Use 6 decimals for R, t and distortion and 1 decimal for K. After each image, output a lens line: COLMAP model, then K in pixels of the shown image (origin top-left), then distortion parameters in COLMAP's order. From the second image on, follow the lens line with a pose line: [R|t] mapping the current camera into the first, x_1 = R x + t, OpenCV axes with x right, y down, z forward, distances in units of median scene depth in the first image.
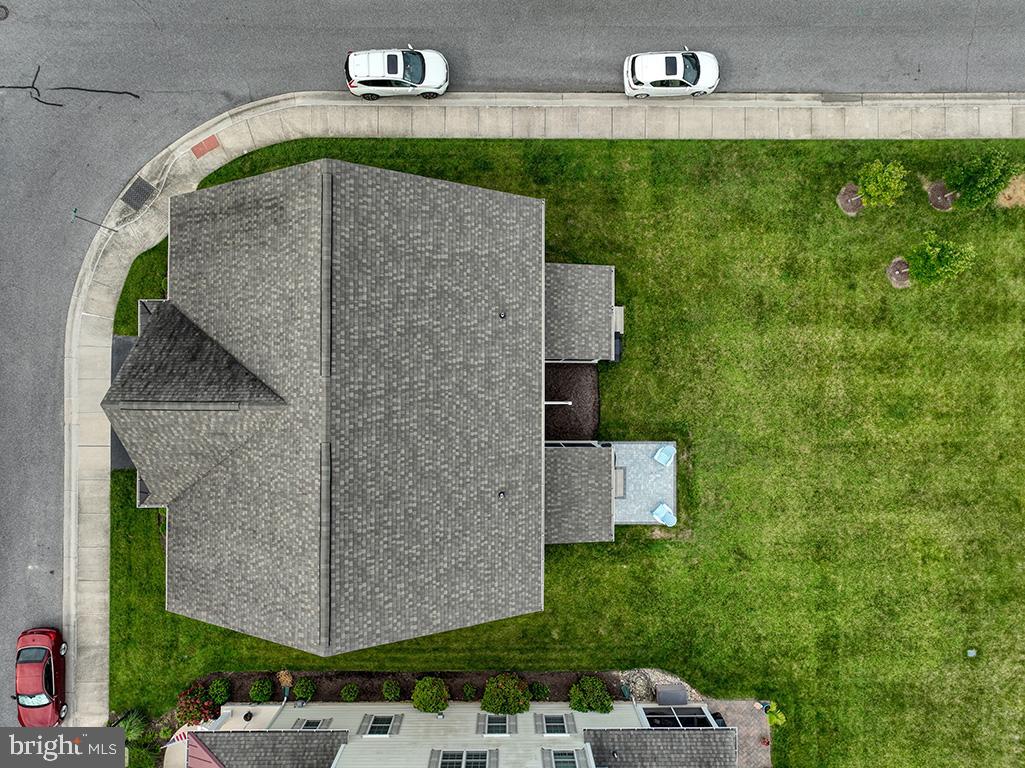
lens RADIAL K [[721.9, 0, 511.1], [0, 721.9, 382.3], [0, 0, 1]] dist [0.001351, 0.009021]
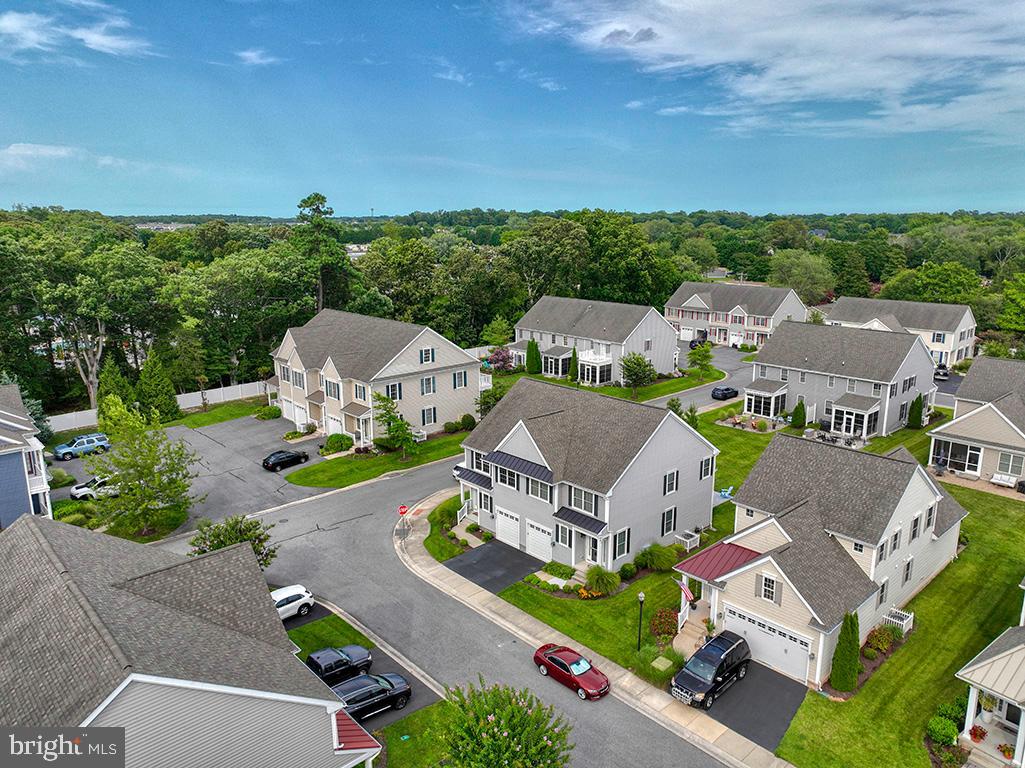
lens RADIAL K [[721.9, 0, 515.9], [0, 721.9, 387.7], [0, 0, 1]] dist [0.001351, 0.009021]
pose [[0.731702, -0.168394, 0.660497, -1.406996], [0.681606, 0.173419, -0.710873, 1.102241], [0.005164, 0.970345, 0.241669, 0.248009]]
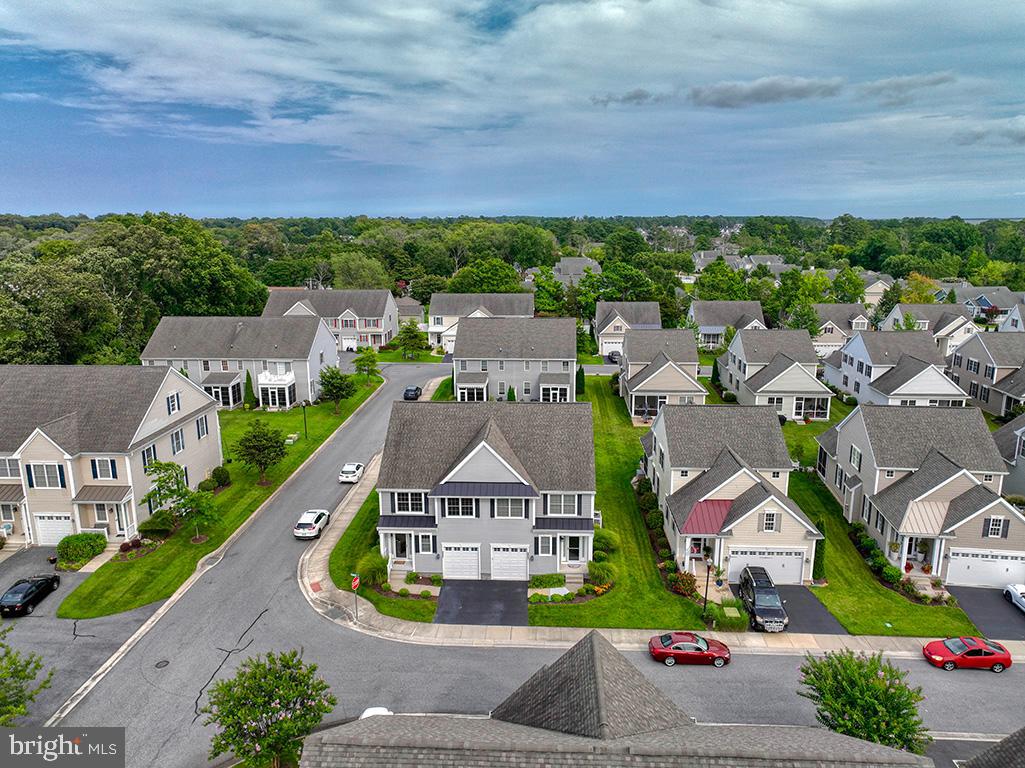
lens RADIAL K [[721.9, 0, 513.8], [0, 721.9, 378.4], [0, 0, 1]] dist [0.001351, 0.009021]
pose [[0.045086, -0.225289, 0.973248, -1.773085], [0.998977, 0.013648, -0.043118, 0.143943], [-0.003569, 0.974196, 0.225674, 0.237367]]
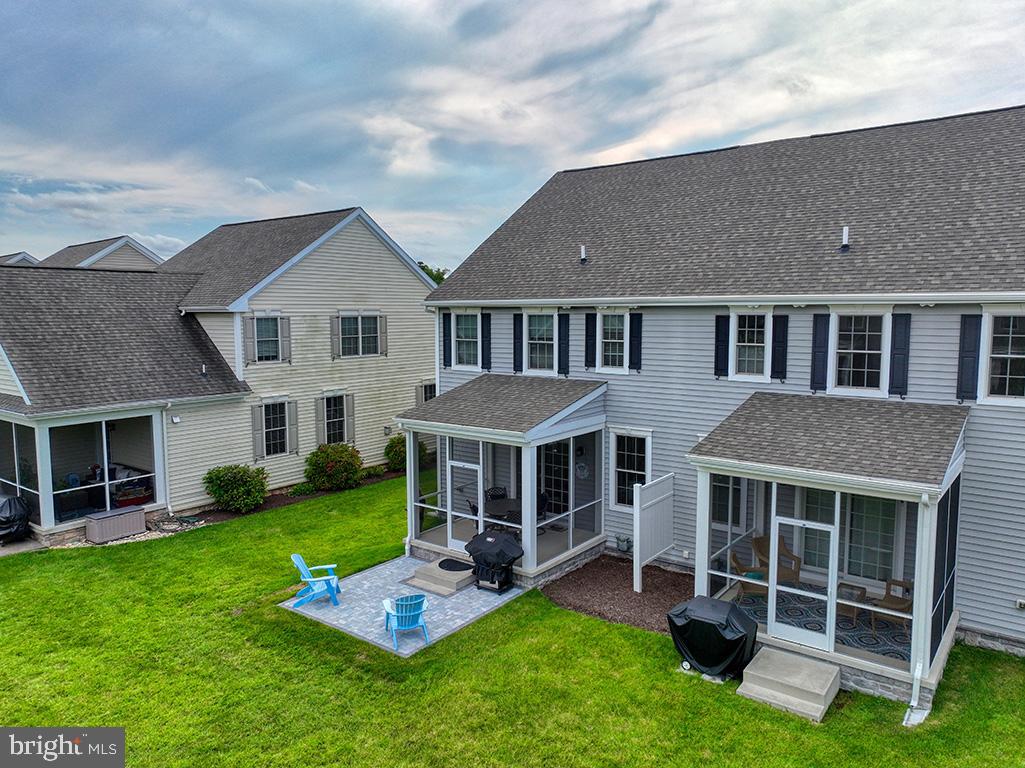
lens RADIAL K [[721.9, 0, 516.0], [0, 721.9, 375.9], [0, 0, 1]] dist [0.001351, 0.009021]
pose [[-0.602075, 0.058058, -0.796326, 0.480615], [-0.798440, -0.043154, 0.600526, -0.181887], [0.000501, 0.997380, 0.072338, 0.819948]]
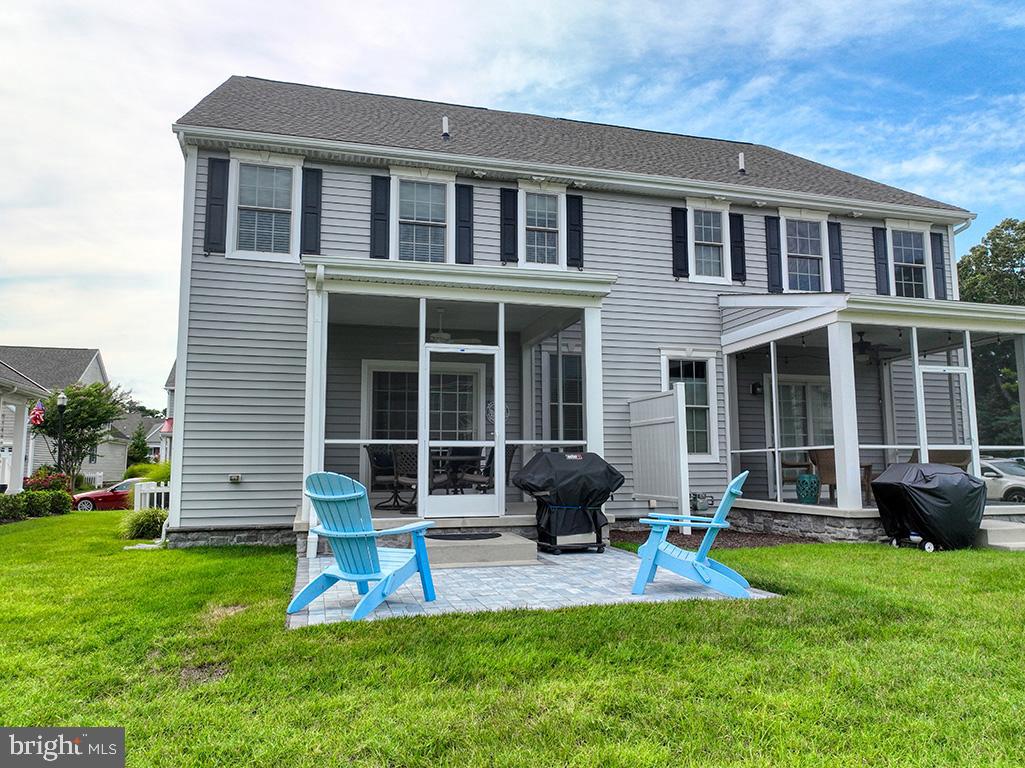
lens RADIAL K [[721.9, 0, 513.7], [0, 721.9, 385.2], [0, 0, 1]] dist [0.001351, 0.009021]
pose [[0.272297, -0.125886, -0.953943, 0.375104], [-0.962048, -0.017263, -0.272333, 0.192482], [0.017815, 0.991894, -0.125809, 0.963050]]
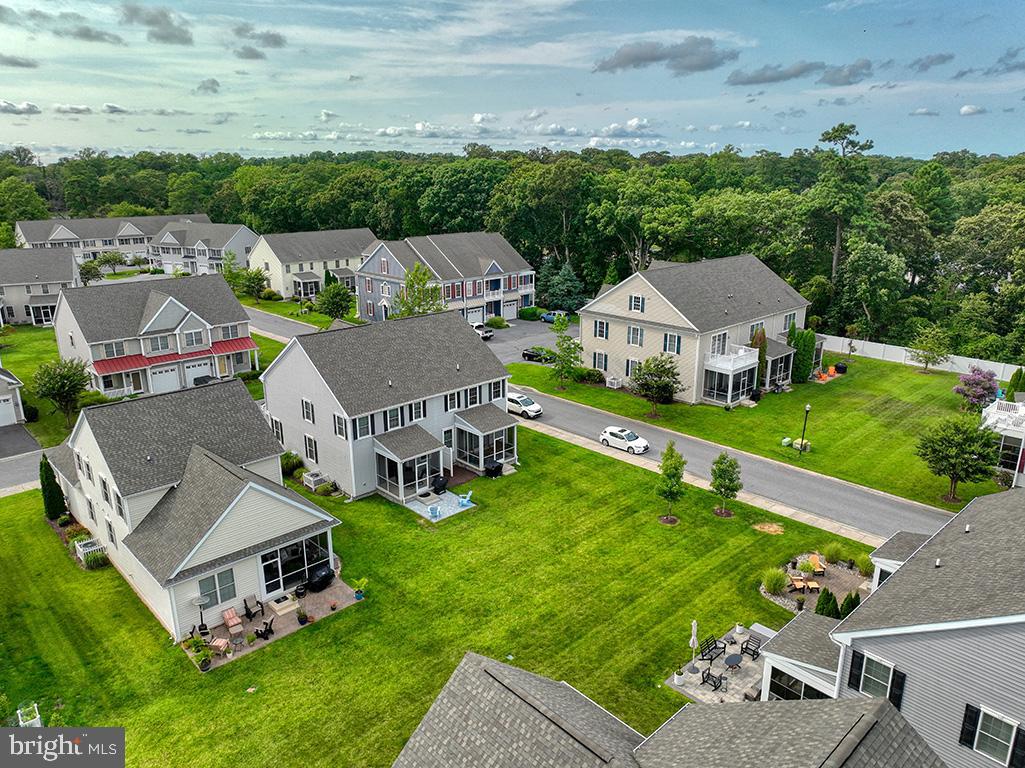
lens RADIAL K [[721.9, 0, 519.1], [0, 721.9, 386.8], [0, 0, 1]] dist [0.001351, 0.009021]
pose [[0.698611, 0.197710, -0.687644, 1.276077], [-0.715383, 0.210570, -0.666249, 0.972544], [0.013073, 0.957377, 0.288545, 0.321189]]
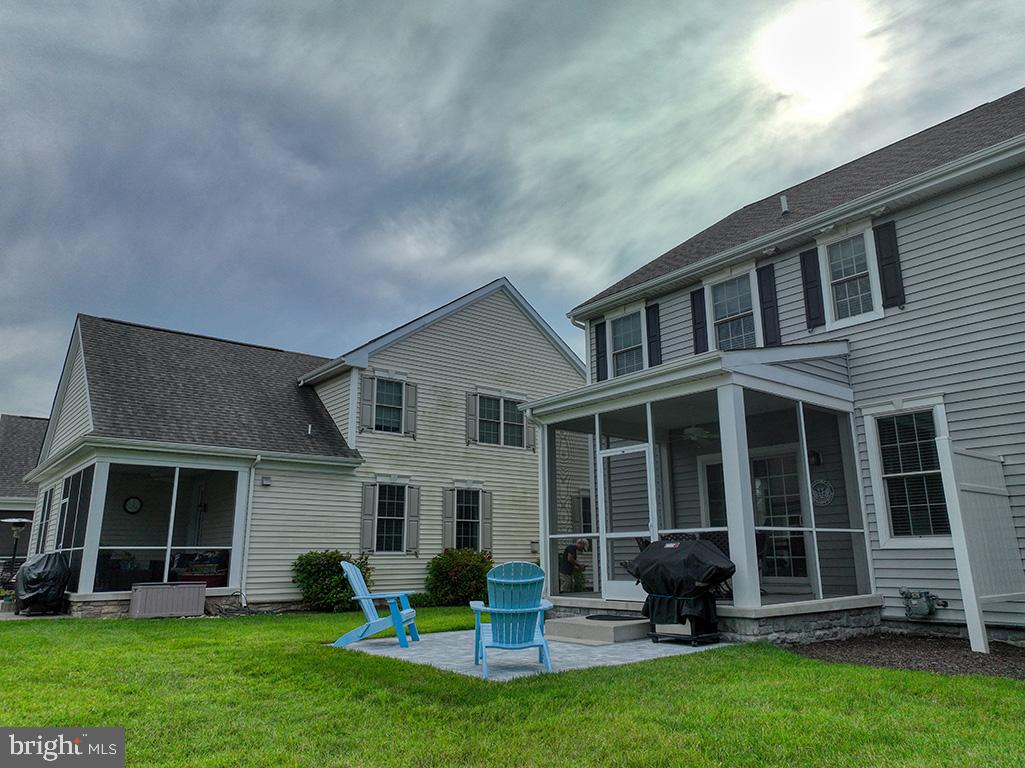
lens RADIAL K [[721.9, 0, 515.2], [0, 721.9, 378.8], [0, 0, 1]] dist [0.001351, 0.009021]
pose [[-0.774480, -0.163575, -0.611085, 0.344061], [-0.632599, 0.200892, 0.747971, -0.069250], [0.000412, 0.965860, -0.259064, 0.965902]]
